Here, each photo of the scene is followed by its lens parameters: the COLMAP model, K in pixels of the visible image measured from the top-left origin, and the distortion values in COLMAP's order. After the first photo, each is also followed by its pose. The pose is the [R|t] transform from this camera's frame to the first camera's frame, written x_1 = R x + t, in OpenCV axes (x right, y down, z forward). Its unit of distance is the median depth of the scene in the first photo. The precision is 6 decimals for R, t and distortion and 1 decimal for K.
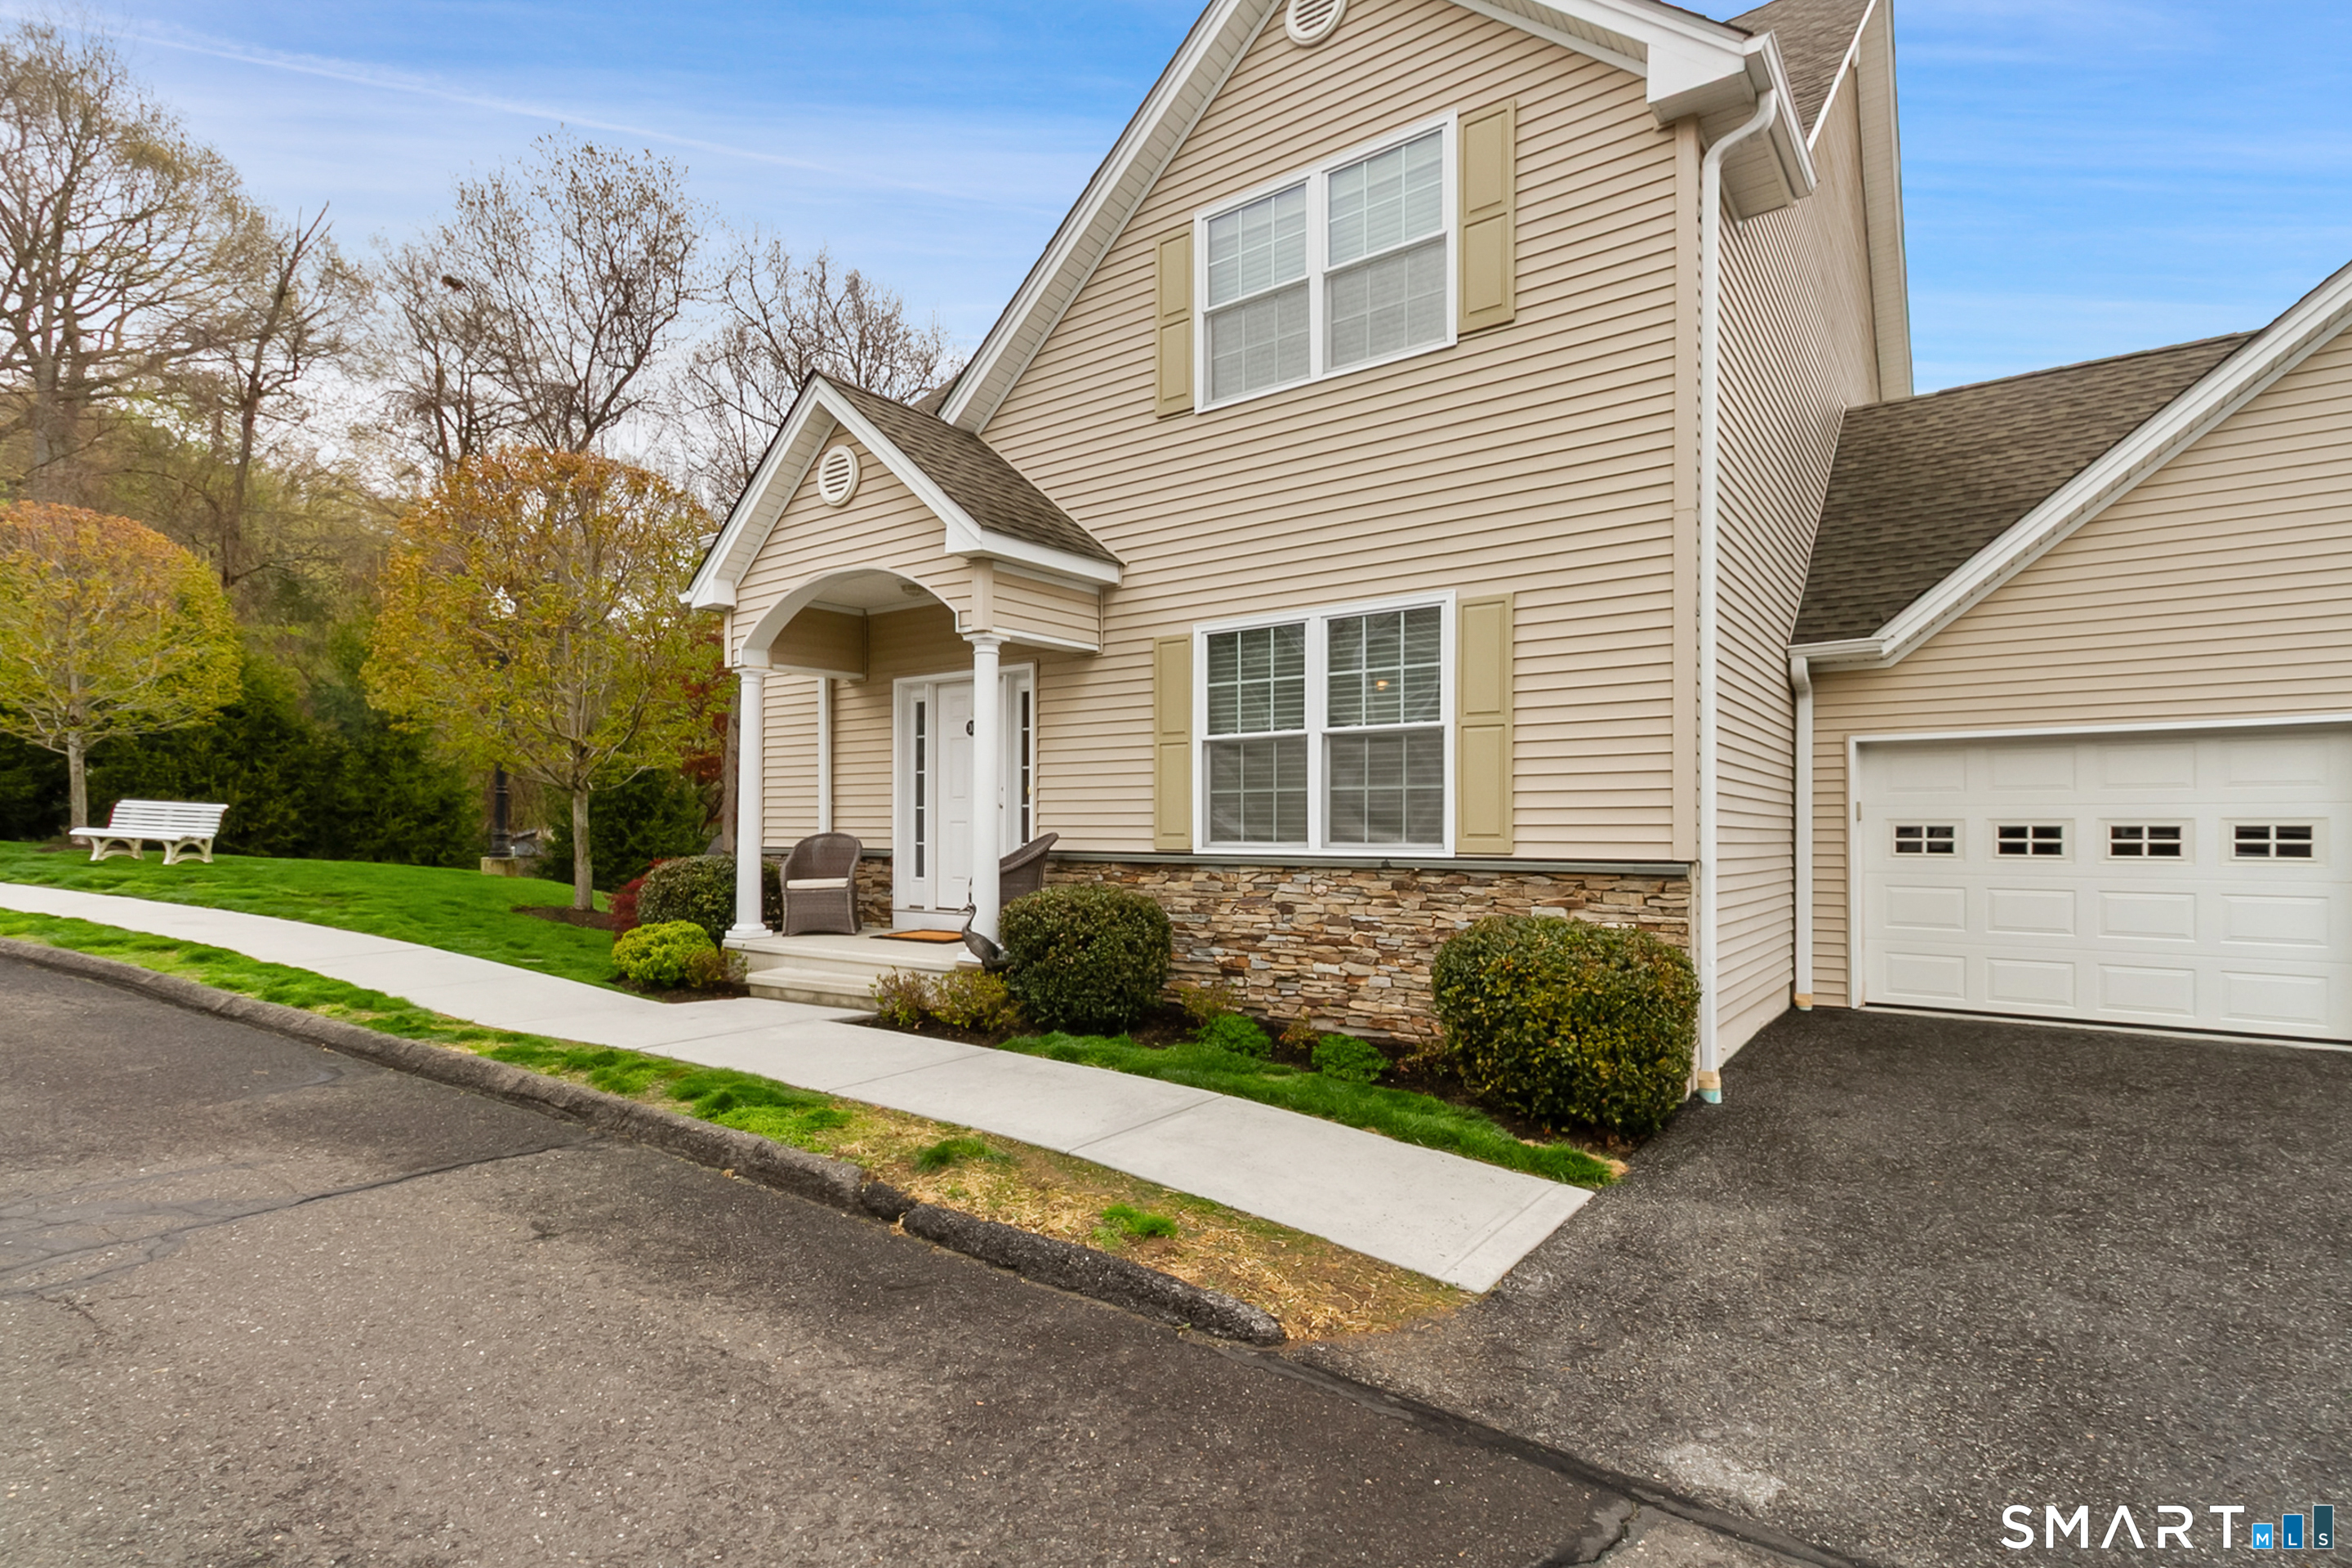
lens RADIAL K [[1109.0, 0, 1198.6], [0, 1109.0, 824.8], [0, 0, 1]] dist [0.007401, 0.001832]
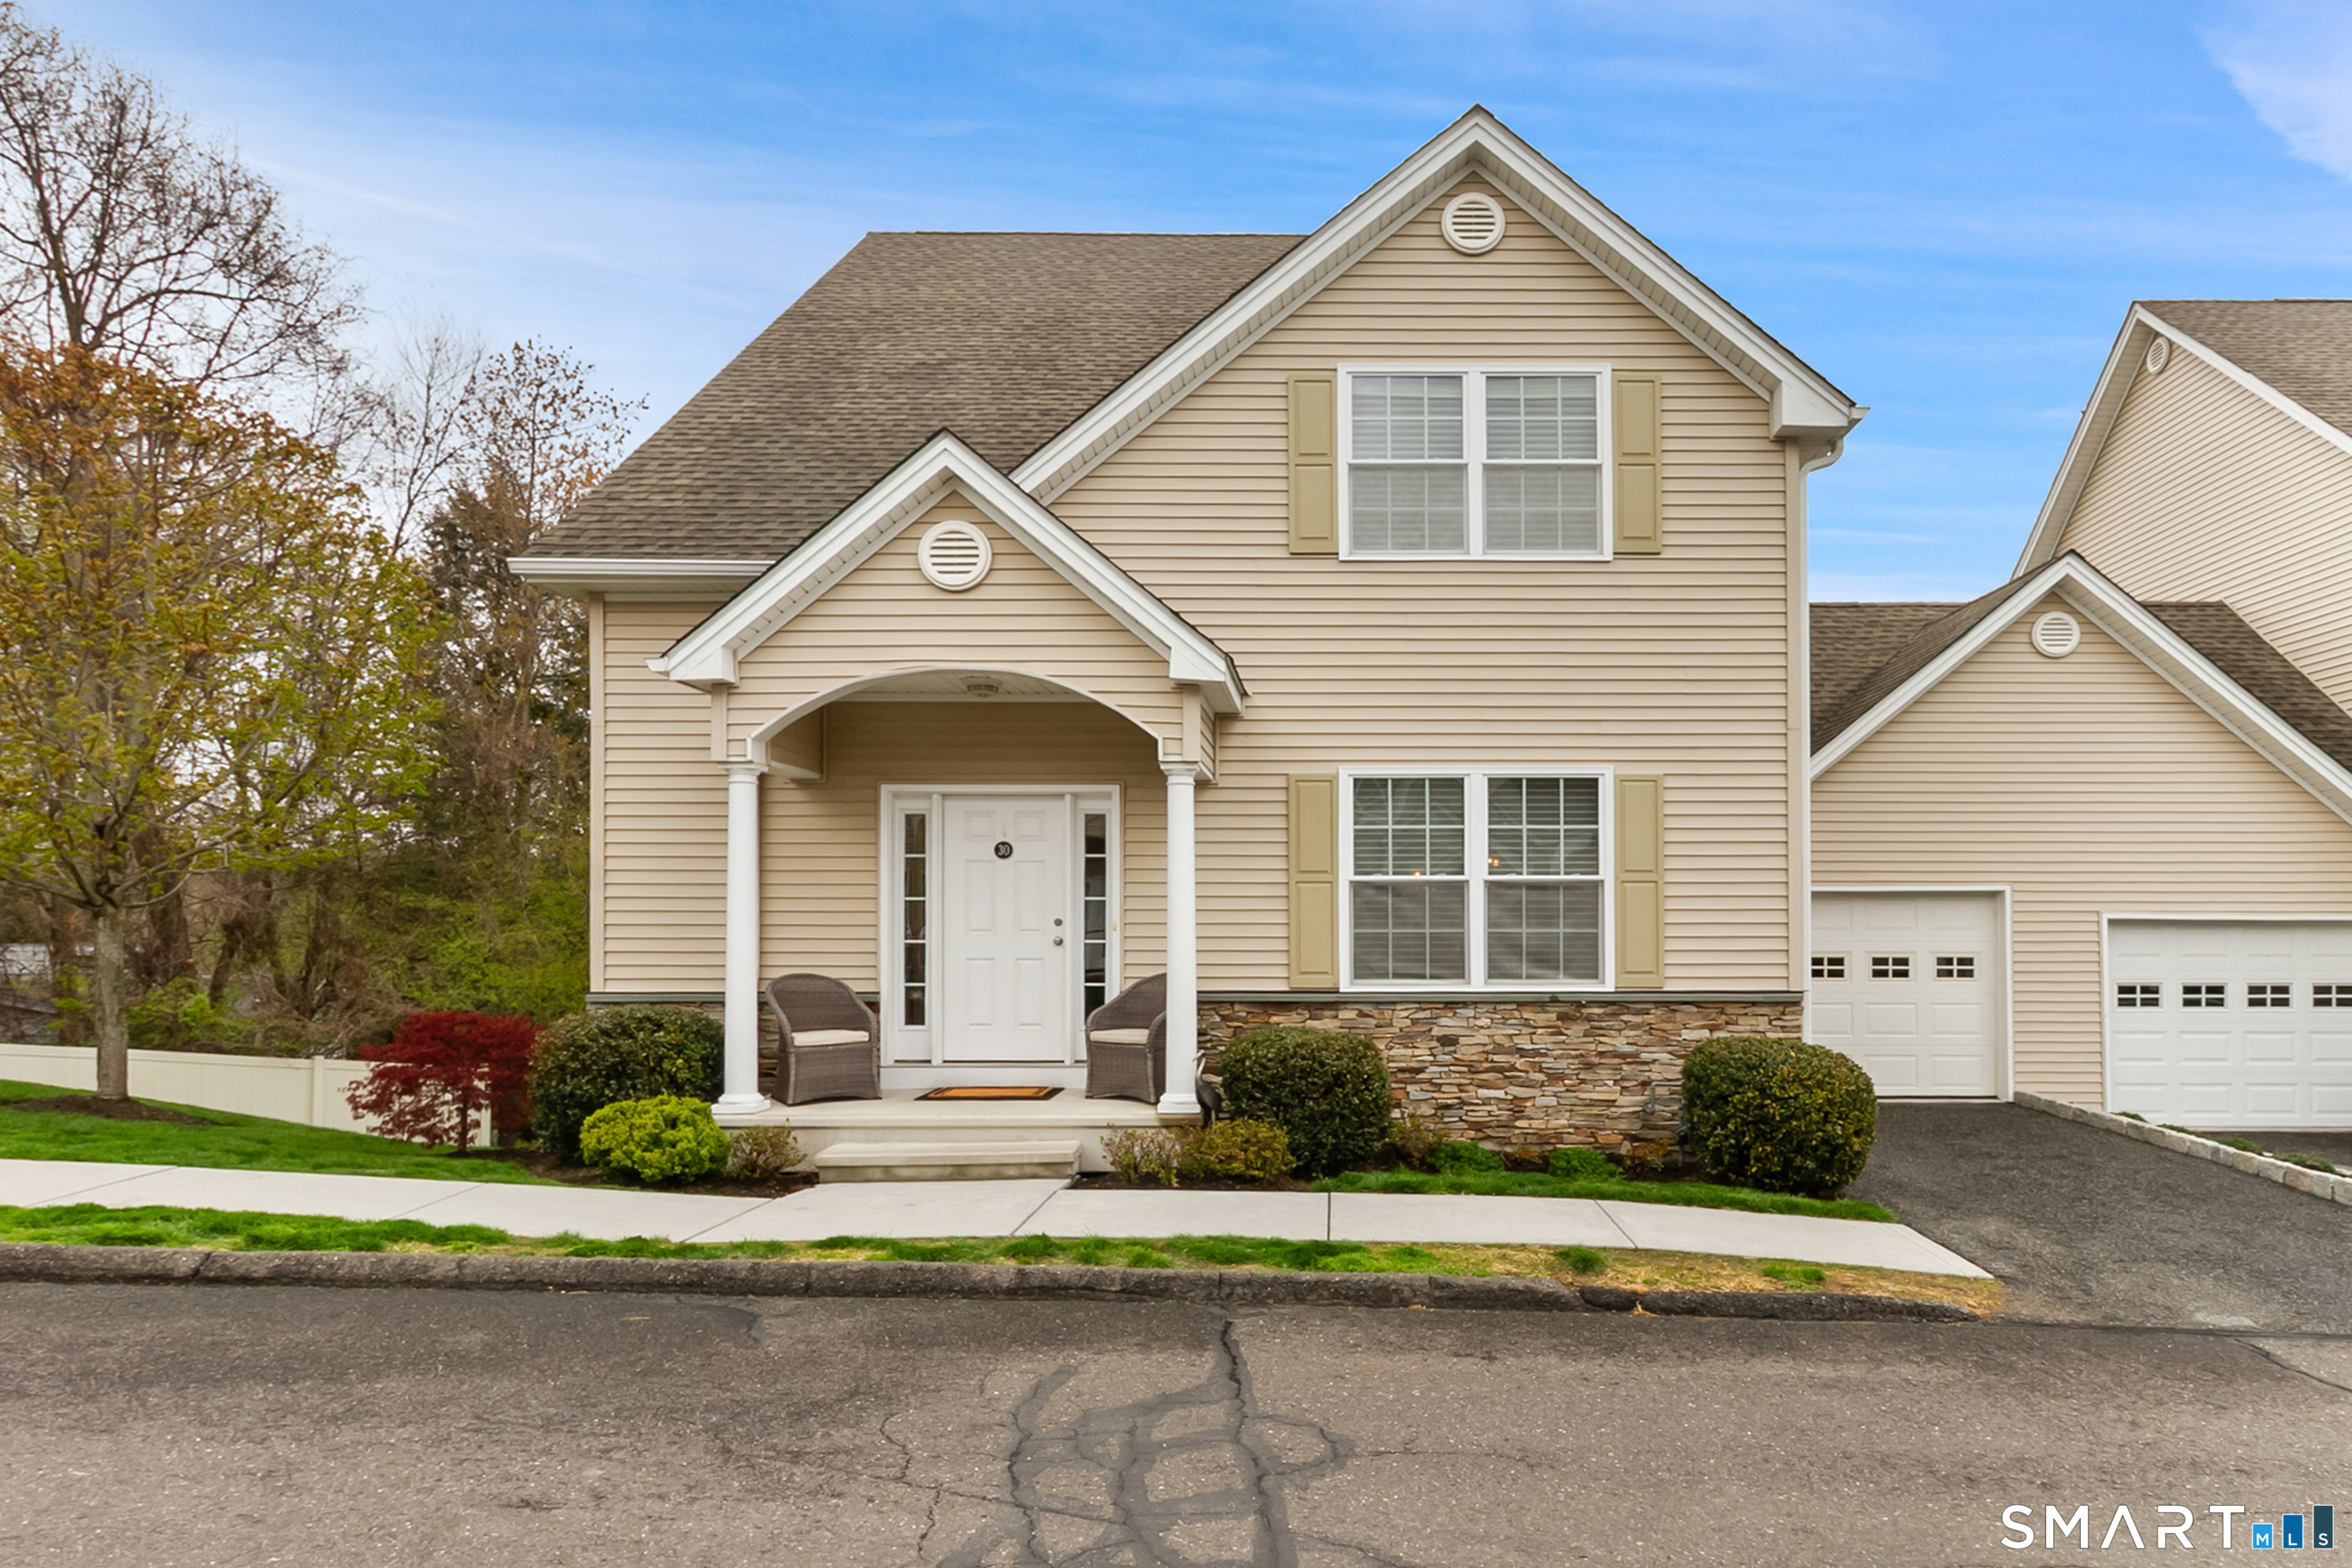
lens RADIAL K [[1459.8, 0, 1192.9], [0, 1459.8, 912.0], [0, 0, 1]] dist [0.006244, 0.001852]
pose [[0.815264, 0.007291, 0.579044, -0.969918], [-0.001324, 0.999942, -0.010727, -0.035345], [-0.579089, 0.007979, 0.815226, -0.013526]]
